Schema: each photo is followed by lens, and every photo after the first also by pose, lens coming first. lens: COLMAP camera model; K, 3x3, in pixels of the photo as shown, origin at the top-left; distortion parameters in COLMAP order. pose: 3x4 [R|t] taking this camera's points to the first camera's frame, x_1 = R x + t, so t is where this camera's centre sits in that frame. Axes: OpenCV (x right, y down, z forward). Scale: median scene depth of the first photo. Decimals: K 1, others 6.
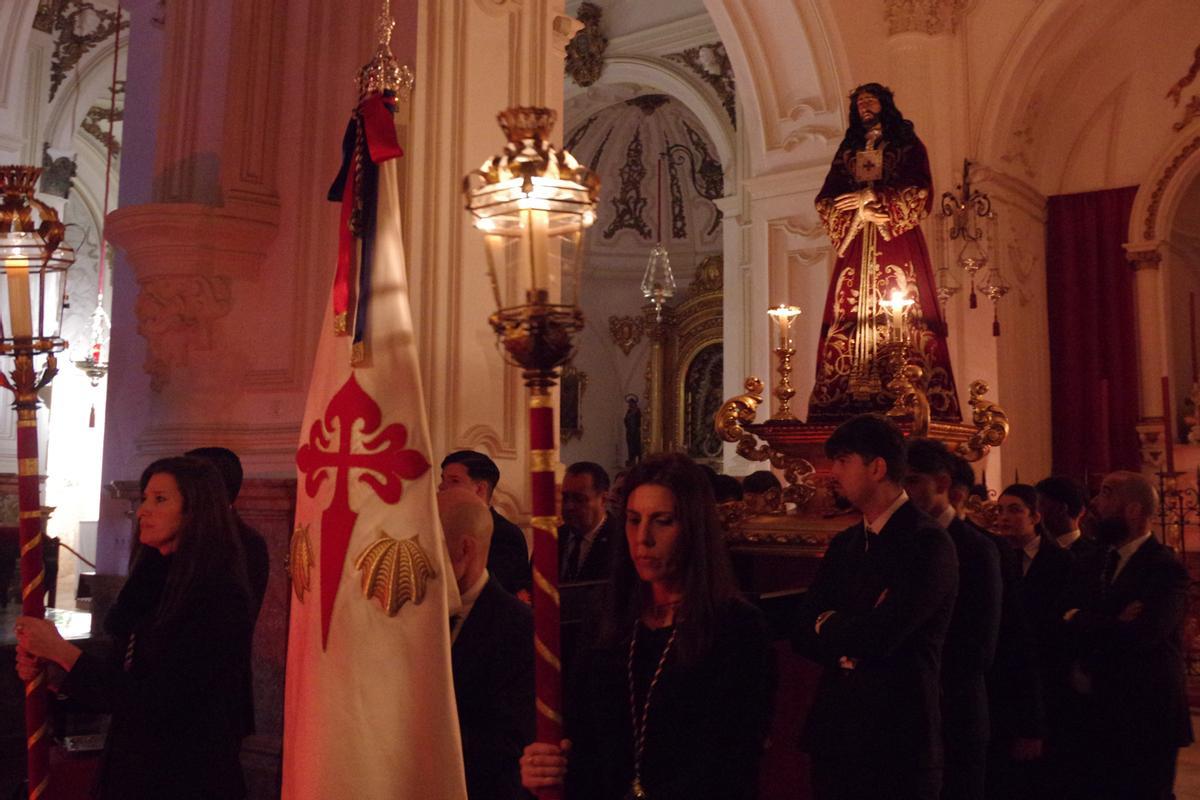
lens RADIAL K [[1161.0, 0, 633.4], [0, 1161.0, 363.8], [0, 0, 1]] dist [-0.039969, 0.022634]
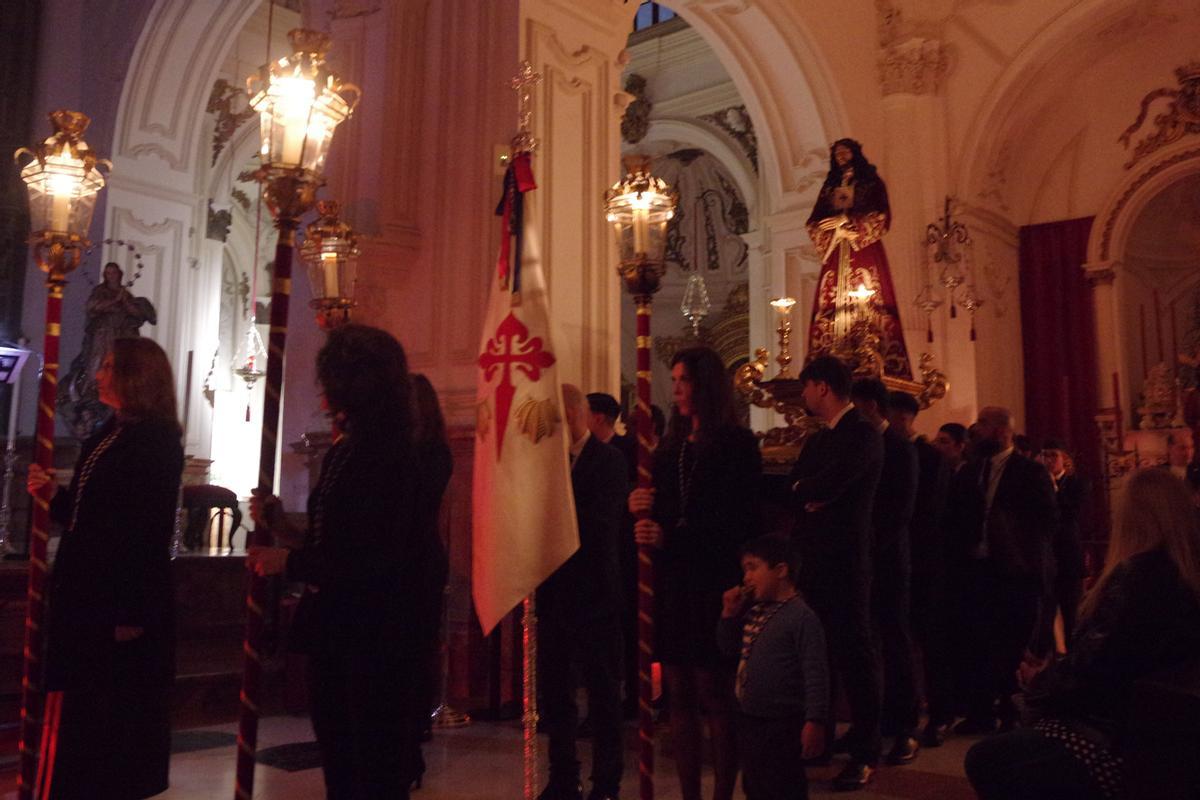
lens RADIAL K [[1043.8, 0, 598.8], [0, 1043.8, 384.6], [0, 0, 1]] dist [-0.079668, 0.095921]
pose [[0.997281, -0.008673, -0.073175, -0.000282], [0.008222, 0.999945, -0.006458, 0.024545], [0.073227, 0.005838, 0.997298, -0.109044]]
